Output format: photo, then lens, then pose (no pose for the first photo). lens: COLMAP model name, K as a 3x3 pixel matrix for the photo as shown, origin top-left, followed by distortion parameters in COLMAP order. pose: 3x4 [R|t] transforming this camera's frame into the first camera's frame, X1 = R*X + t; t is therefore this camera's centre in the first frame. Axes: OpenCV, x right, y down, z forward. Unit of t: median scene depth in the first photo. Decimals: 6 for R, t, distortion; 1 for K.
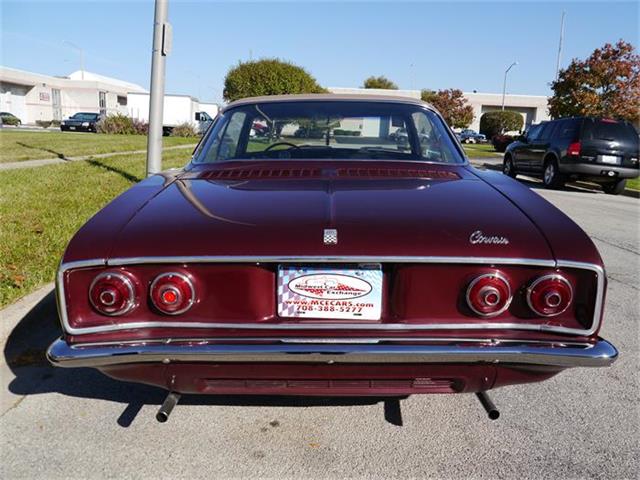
lens RADIAL K [[529.1, 0, 323.0], [0, 529.1, 242.1], [0, 0, 1]] dist [-0.053771, 0.042166]
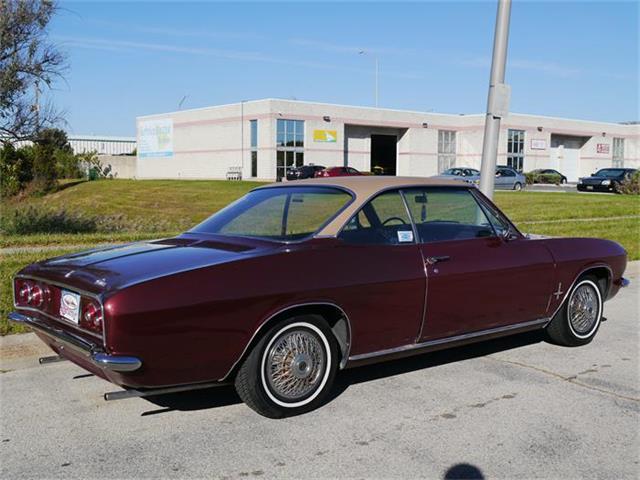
lens RADIAL K [[699.3, 0, 320.0], [0, 699.3, 240.0], [0, 0, 1]] dist [-0.013437, -0.009224]
pose [[0.618069, 0.040407, -0.785085, 0.123311], [-0.145243, 0.987354, -0.063527, -0.004963], [0.772590, 0.153293, 0.616122, 0.007674]]
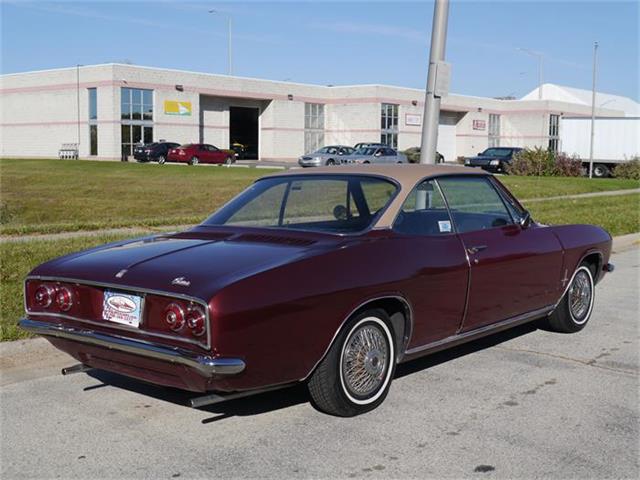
lens RADIAL K [[802.7, 0, 320.0], [0, 802.7, 240.0], [0, 0, 1]] dist [-0.038657, -0.022100]
pose [[0.762522, 0.040052, -0.645721, 0.107072], [-0.114380, 0.990705, -0.073620, -0.000031], [0.636771, 0.129995, 0.760016, -0.027556]]
